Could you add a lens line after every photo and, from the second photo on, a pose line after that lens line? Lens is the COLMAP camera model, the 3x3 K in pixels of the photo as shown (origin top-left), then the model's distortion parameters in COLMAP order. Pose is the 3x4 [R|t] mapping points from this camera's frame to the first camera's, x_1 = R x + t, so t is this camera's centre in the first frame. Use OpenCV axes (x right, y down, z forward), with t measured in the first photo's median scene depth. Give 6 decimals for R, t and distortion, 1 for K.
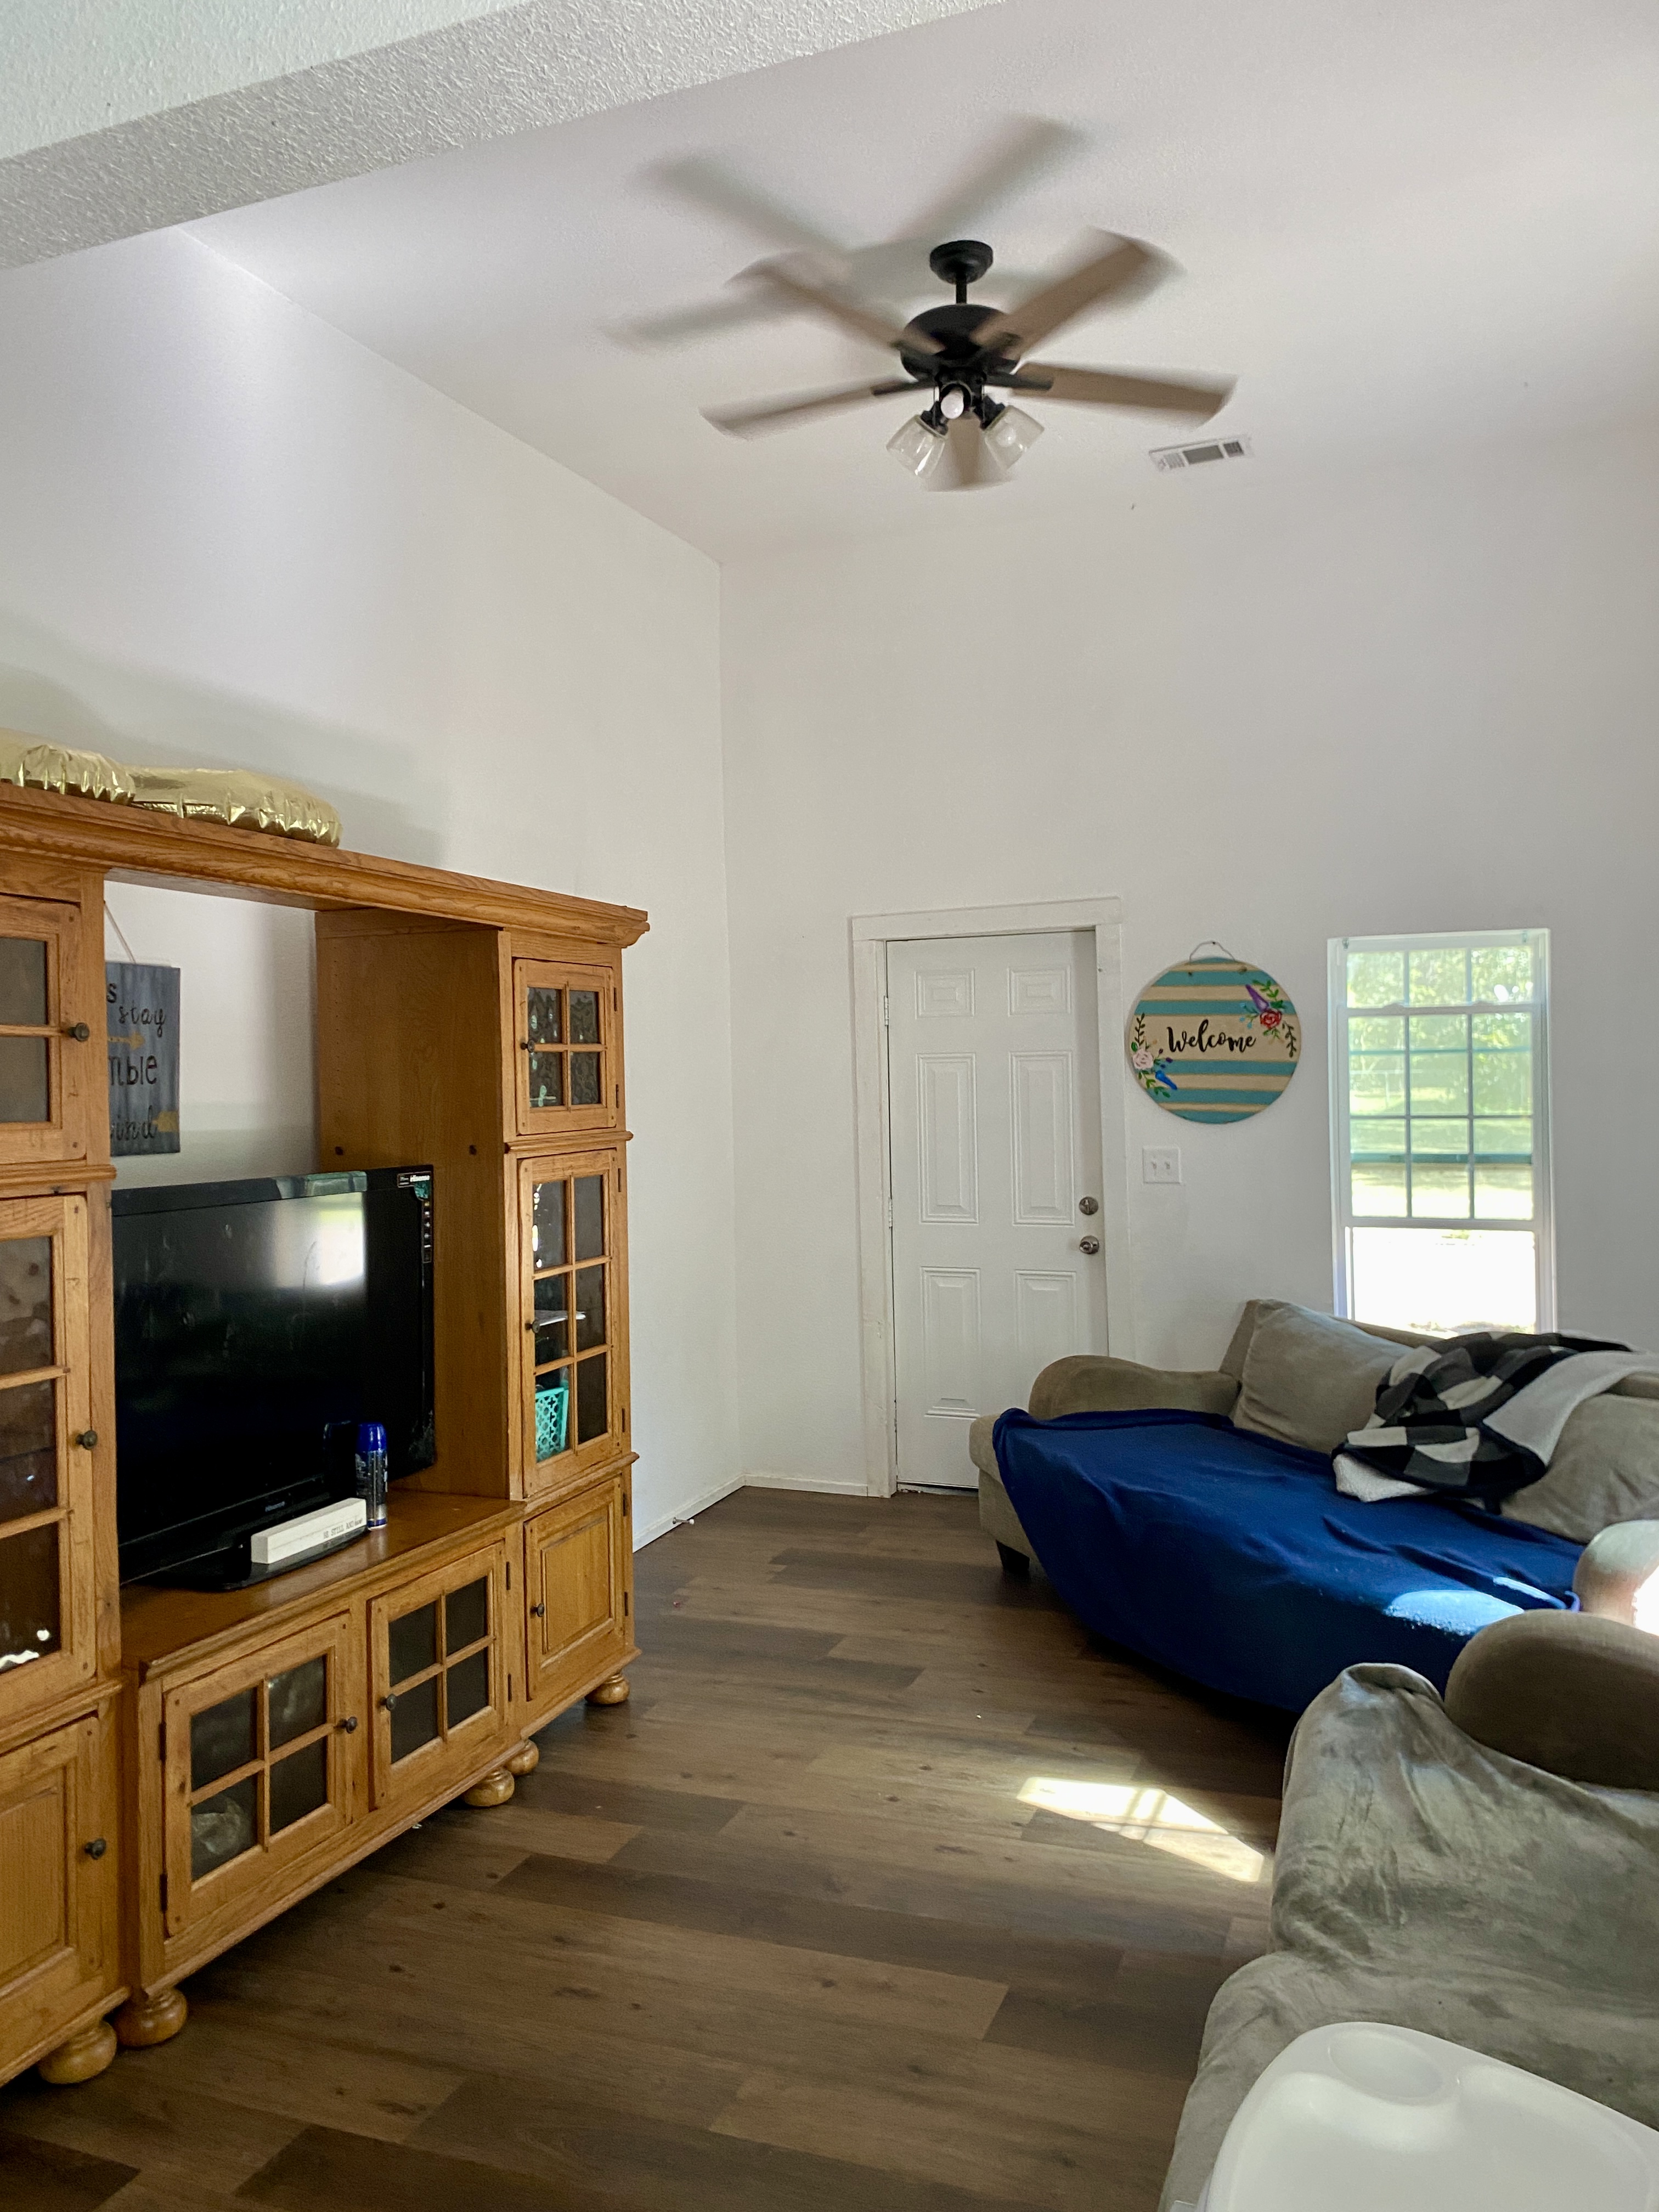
lens RADIAL K [[1672.8, 0, 809.1], [0, 1672.8, 1055.9], [0, 0, 1]] dist [0.044389, -0.058789]
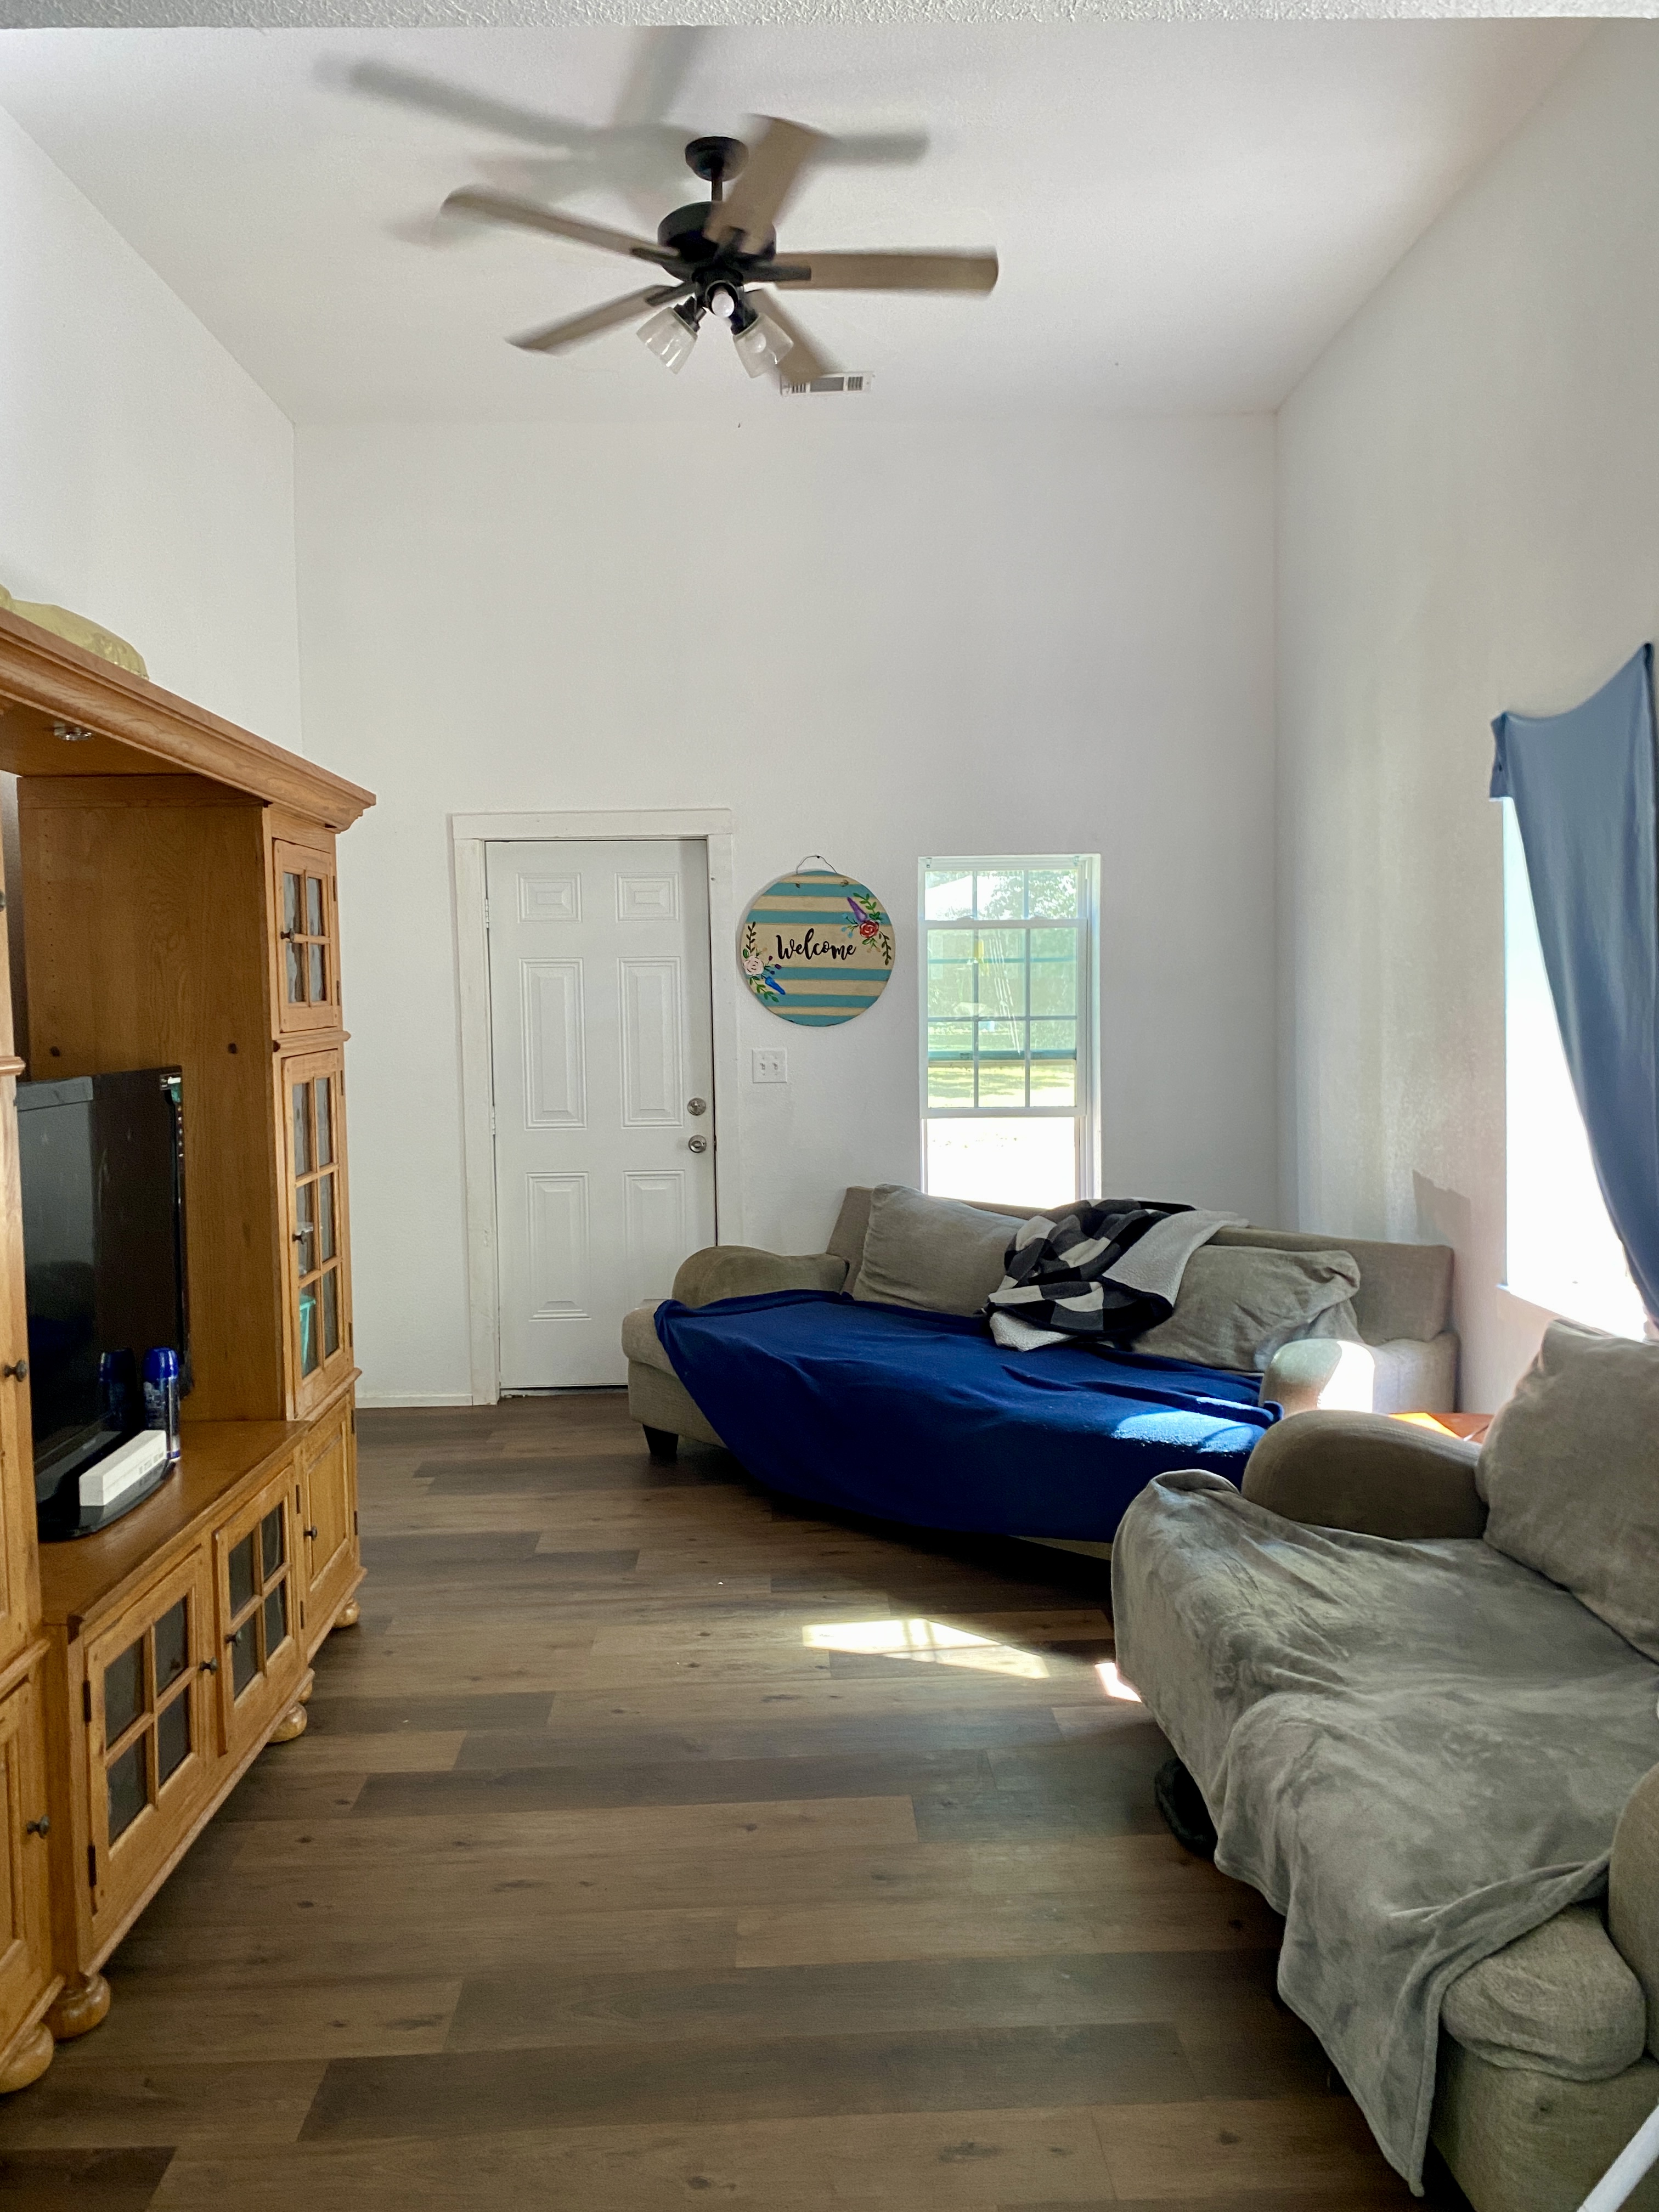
lens RADIAL K [[1672.8, 0, 821.0], [0, 1672.8, 1065.0], [0, 0, 1]] dist [0.044389, -0.058789]
pose [[0.917320, -0.013523, 0.397920, -0.265314], [-0.007400, 0.998671, 0.050999, 0.015781], [-0.398081, -0.049726, 0.916002, 0.031934]]
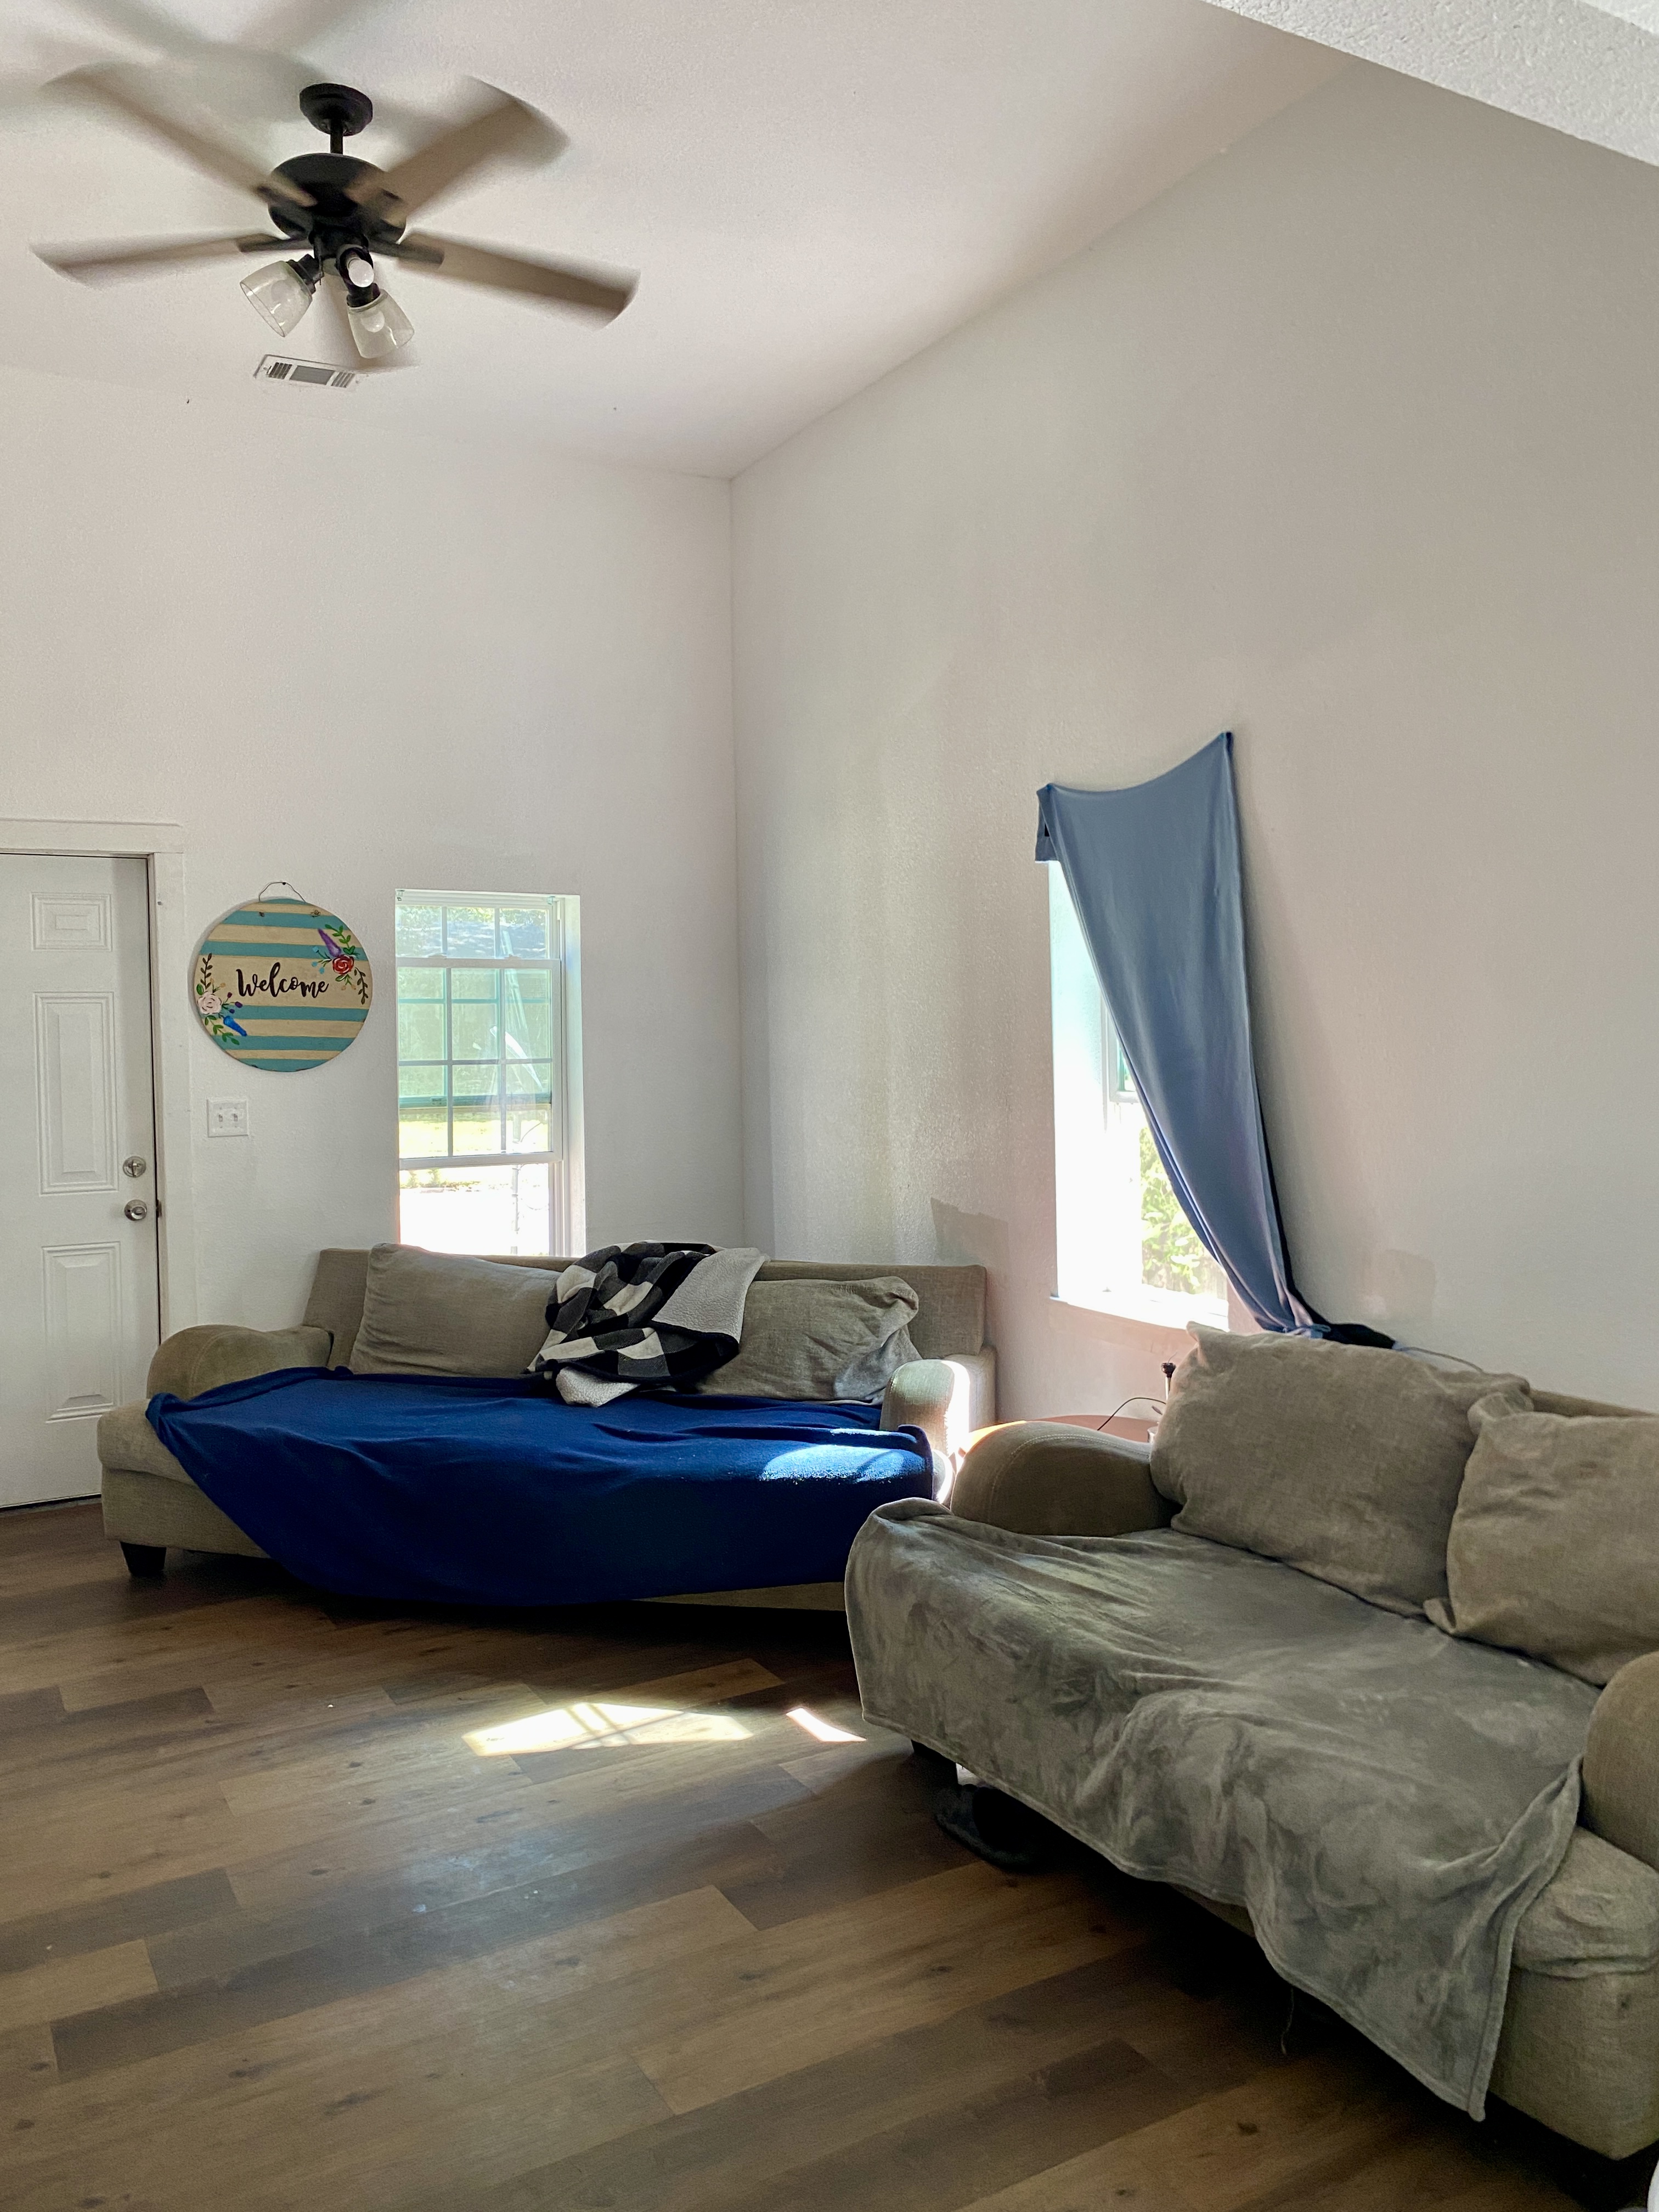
lens RADIAL K [[1672.8, 0, 821.2], [0, 1672.8, 1056.5], [0, 0, 1]] dist [0.044389, -0.058789]
pose [[0.624807, -0.006247, 0.780754, -0.468392], [-0.009834, 0.999826, 0.015870, 0.019838], [-0.780717, -0.017593, 0.624637, 0.228665]]
